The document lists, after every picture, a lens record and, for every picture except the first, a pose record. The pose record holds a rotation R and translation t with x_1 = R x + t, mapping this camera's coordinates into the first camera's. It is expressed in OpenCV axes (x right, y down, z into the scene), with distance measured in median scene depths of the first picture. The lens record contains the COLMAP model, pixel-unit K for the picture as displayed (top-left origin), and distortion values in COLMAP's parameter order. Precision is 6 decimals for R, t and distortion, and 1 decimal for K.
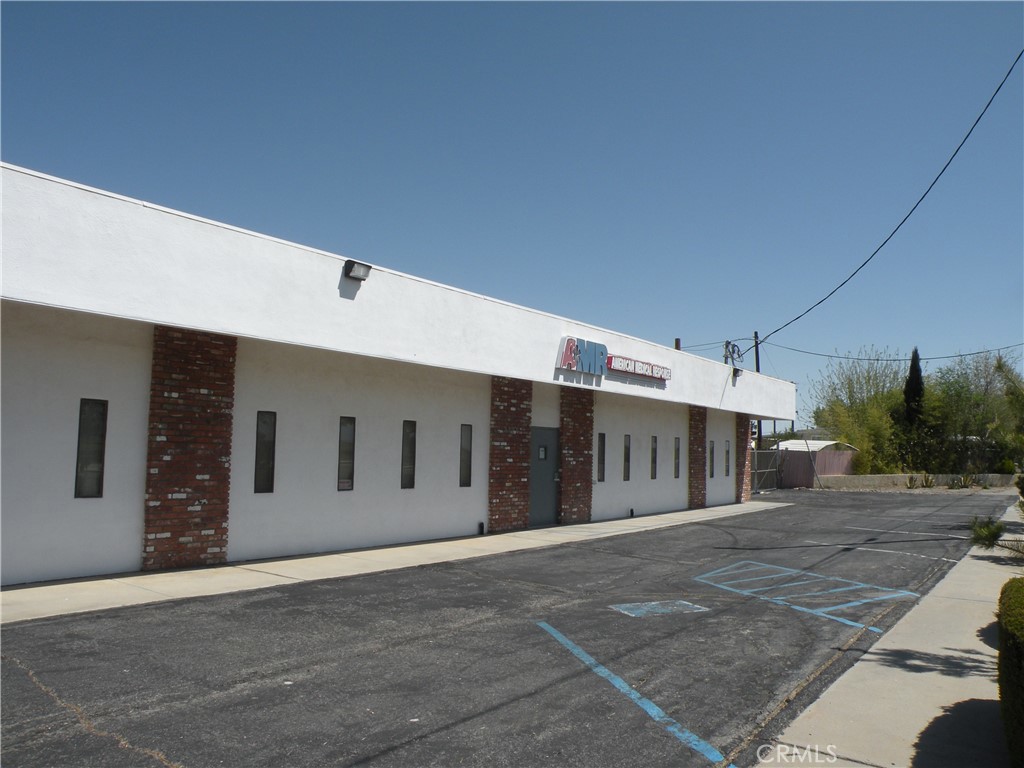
lens RADIAL K [[806.1, 0, 517.5], [0, 806.1, 382.6], [0, 0, 1]] dist [-0.156318, 0.137664]
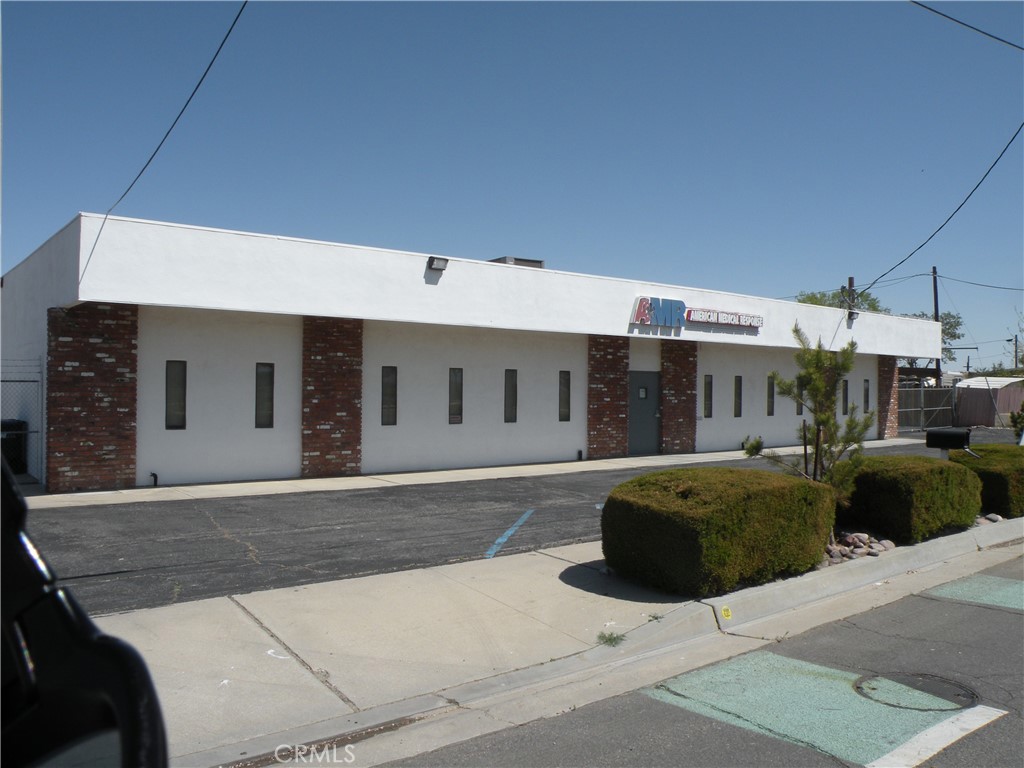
lens RADIAL K [[806.1, 0, 517.5], [0, 806.1, 382.6], [0, 0, 1]] dist [-0.156318, 0.137664]
pose [[0.960515, -0.014841, -0.277832, 0.216141], [0.035193, 0.997036, 0.068409, -0.017556], [0.275994, -0.075486, 0.958191, -0.209043]]
